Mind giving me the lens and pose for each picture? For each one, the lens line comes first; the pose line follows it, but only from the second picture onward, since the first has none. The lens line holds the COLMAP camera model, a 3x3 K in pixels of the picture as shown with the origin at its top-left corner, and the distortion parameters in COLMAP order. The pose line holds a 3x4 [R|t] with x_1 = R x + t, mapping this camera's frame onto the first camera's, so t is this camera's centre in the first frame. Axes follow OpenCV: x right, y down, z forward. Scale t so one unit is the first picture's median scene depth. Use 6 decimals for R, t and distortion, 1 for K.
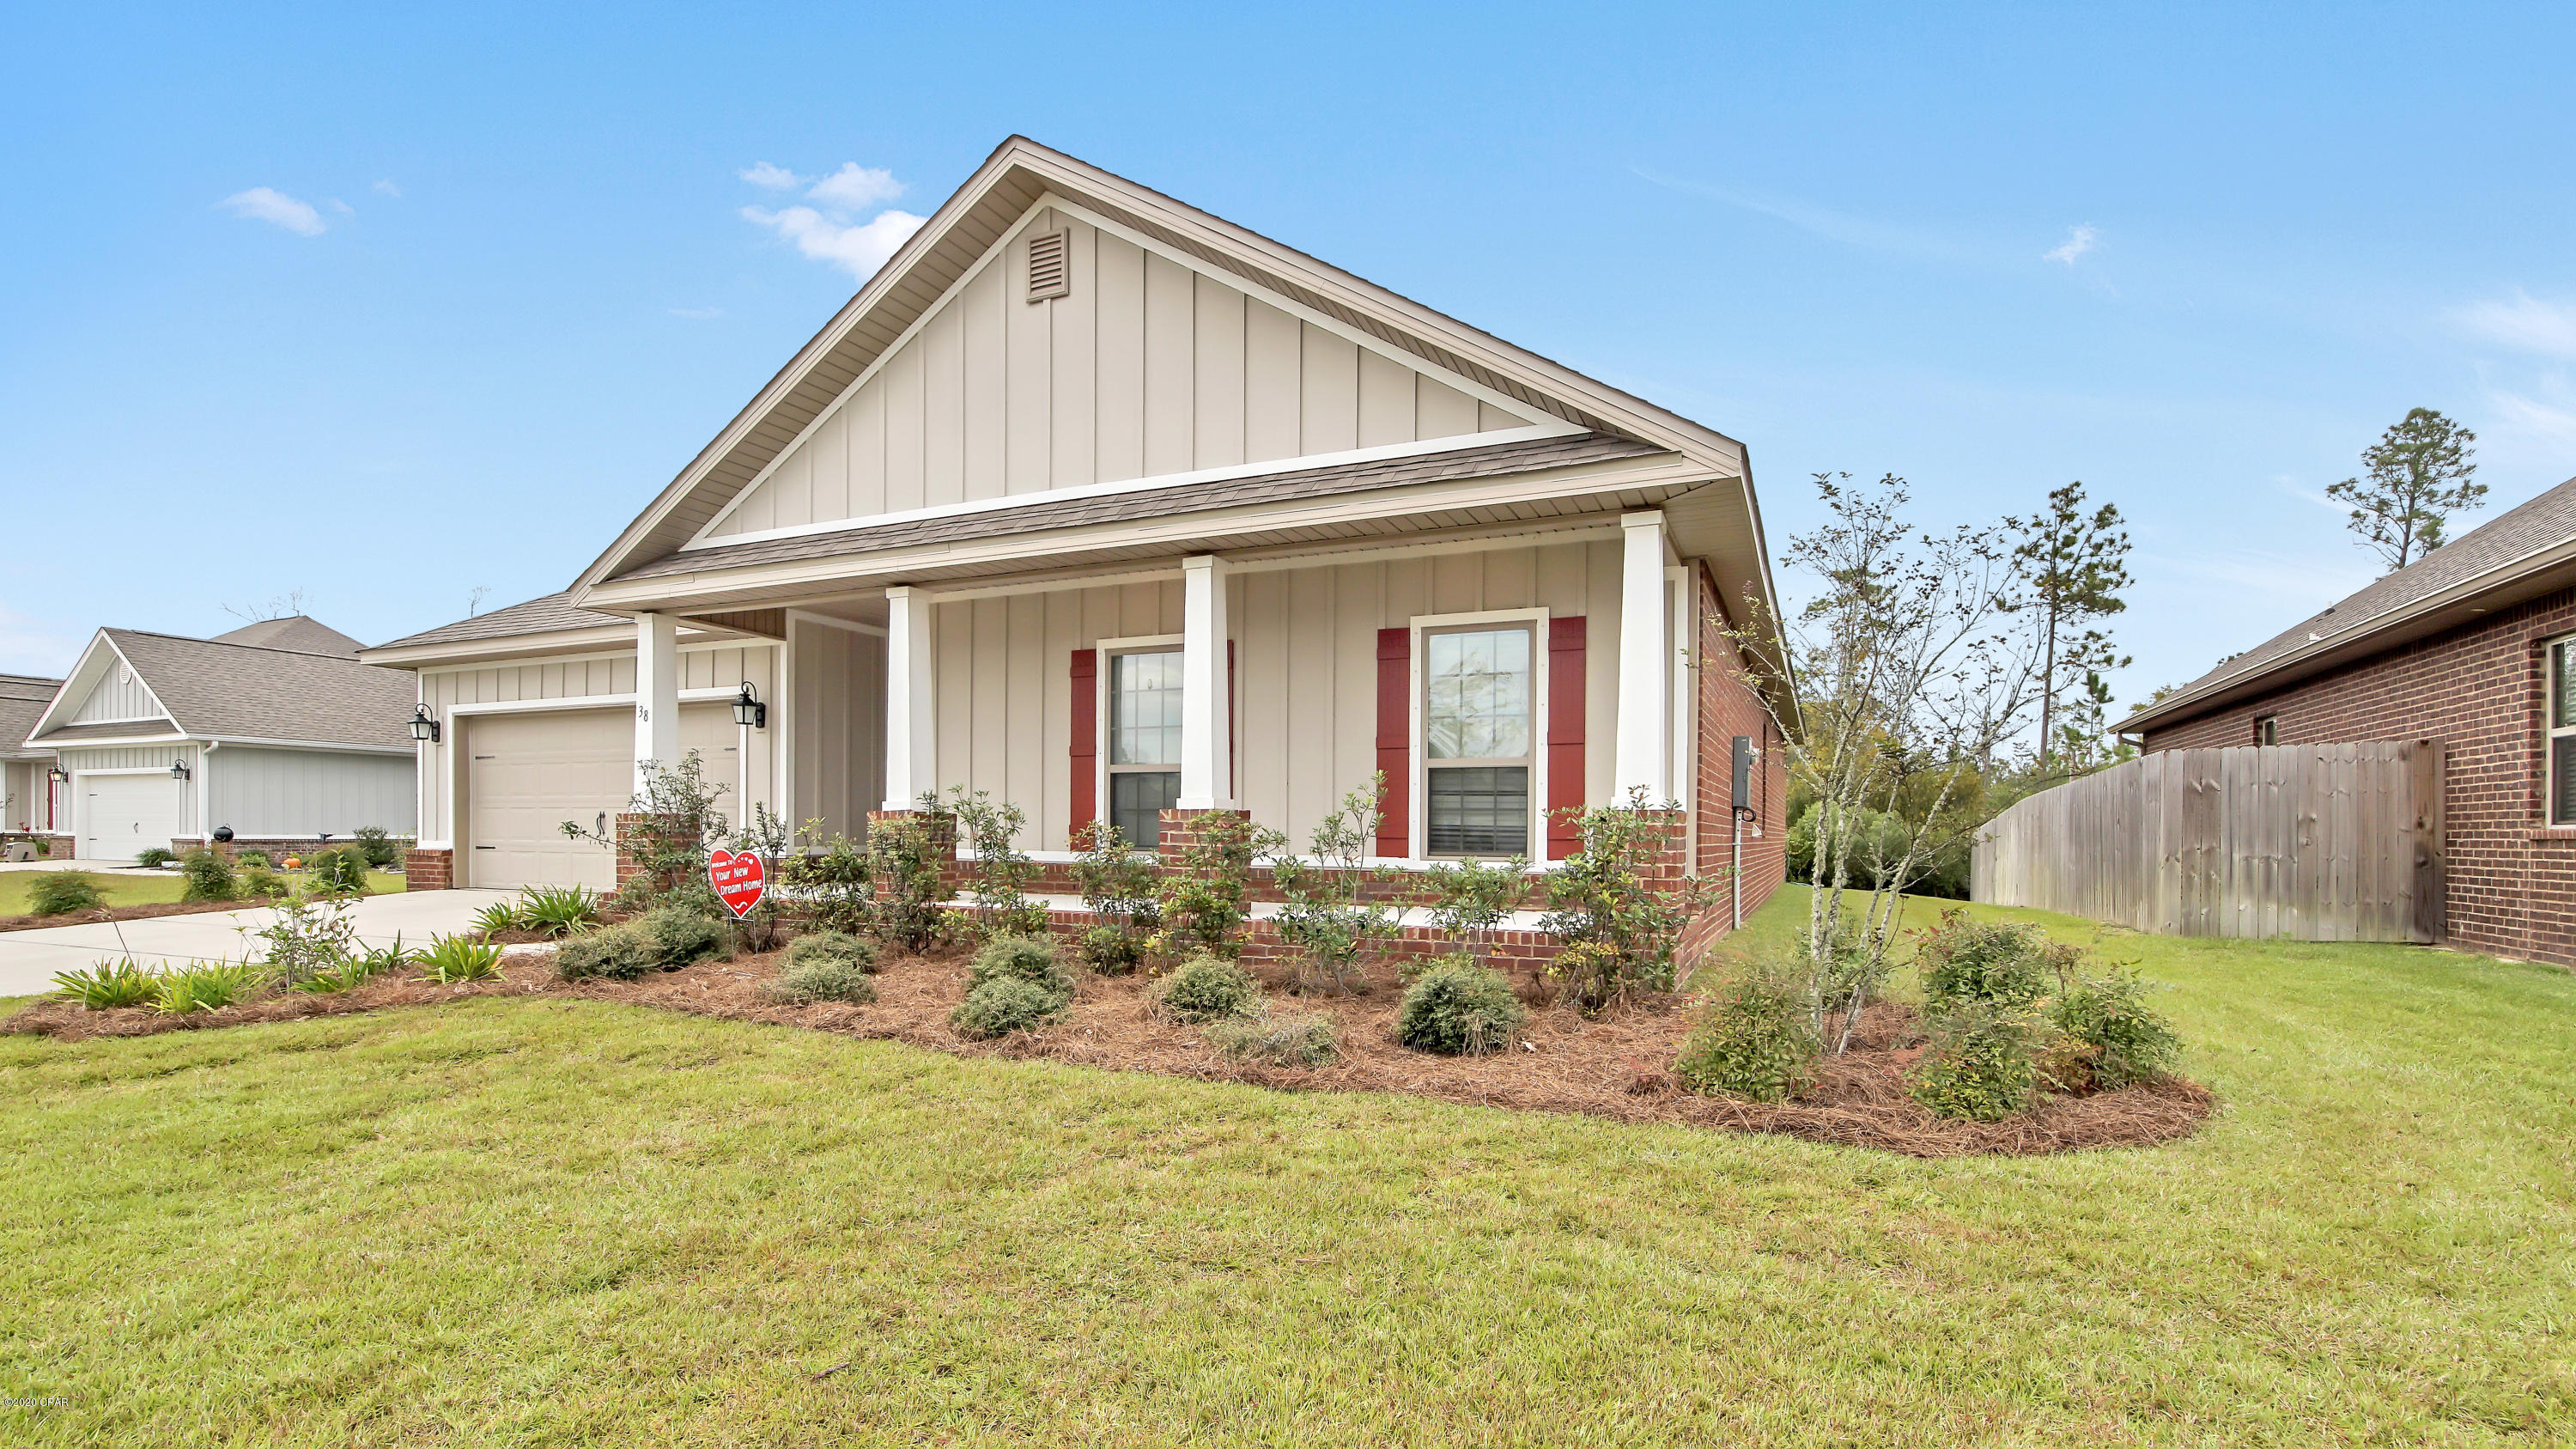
lens RADIAL K [[1254.5, 0, 1282.6], [0, 1254.5, 805.6], [0, 0, 1]] dist [-0.002118, -0.000309]
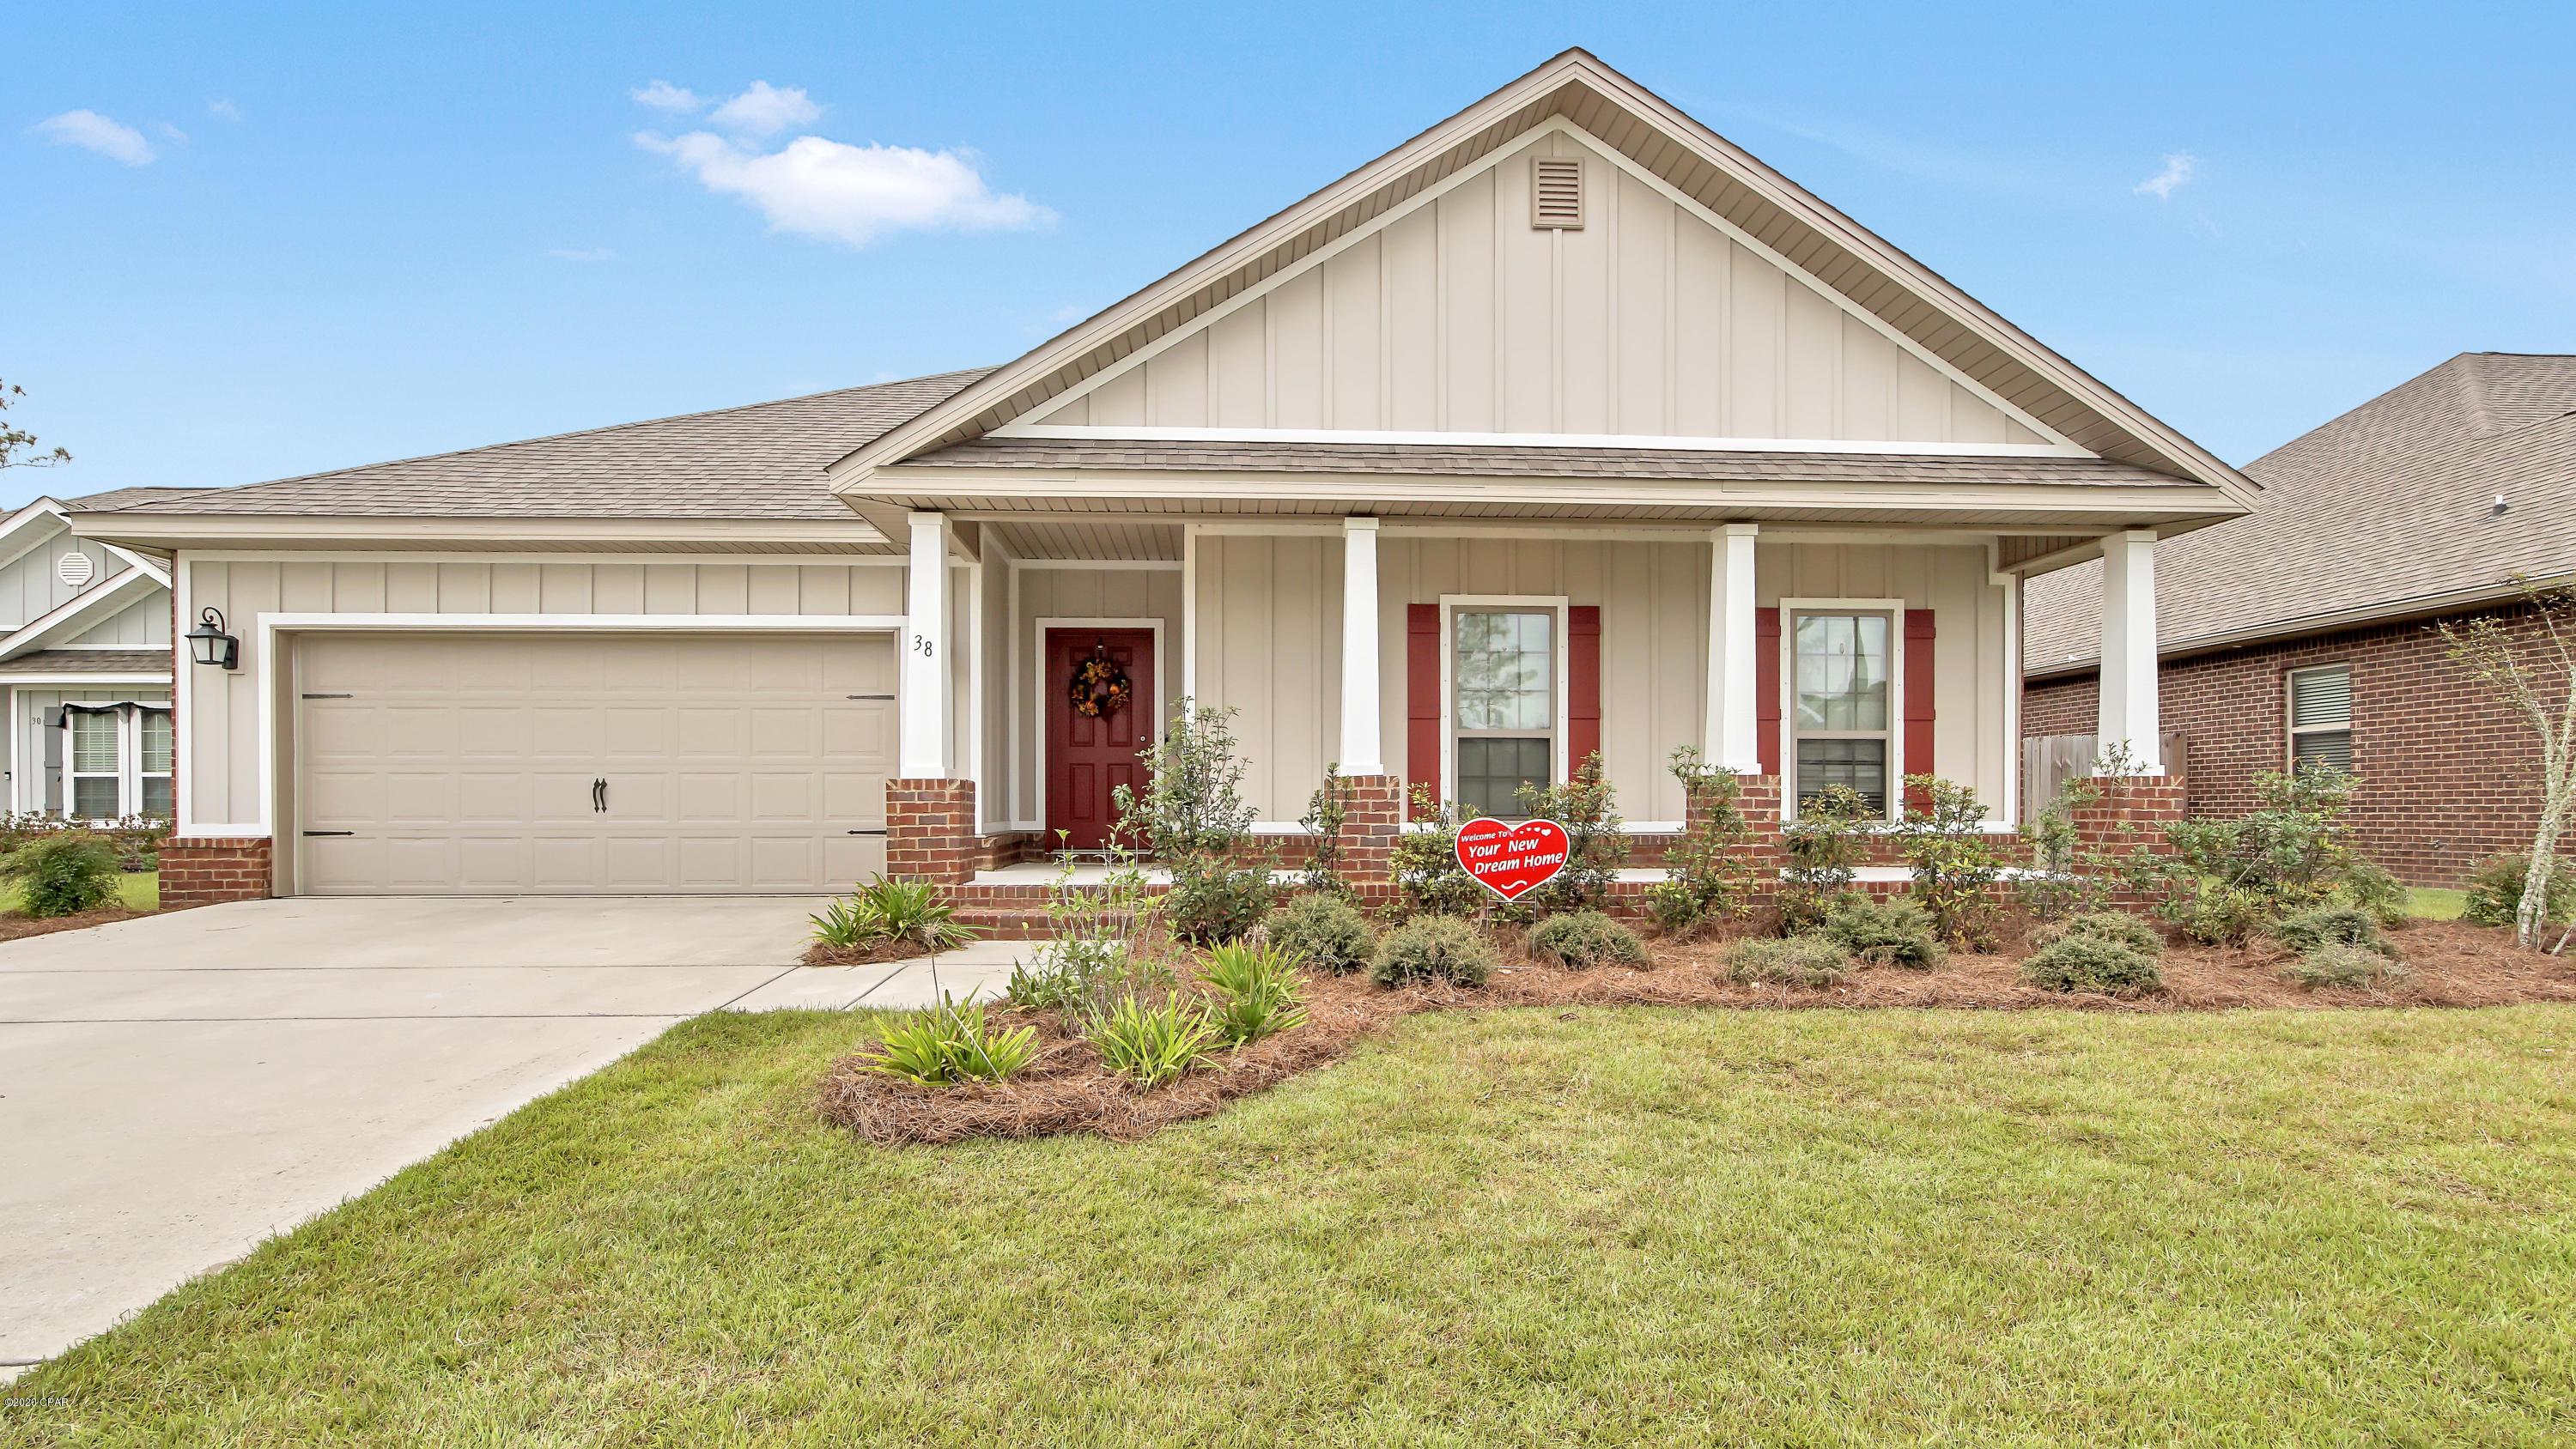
lens RADIAL K [[1195.9, 0, 1288.7], [0, 1195.9, 788.1], [0, 0, 1]] dist [-0.004384, -0.000812]
pose [[0.866508, -0.000730, 0.499162, -0.791375], [-0.001565, 0.999990, 0.004179, 0.009812], [-0.499160, -0.004402, 0.866499, 0.320041]]
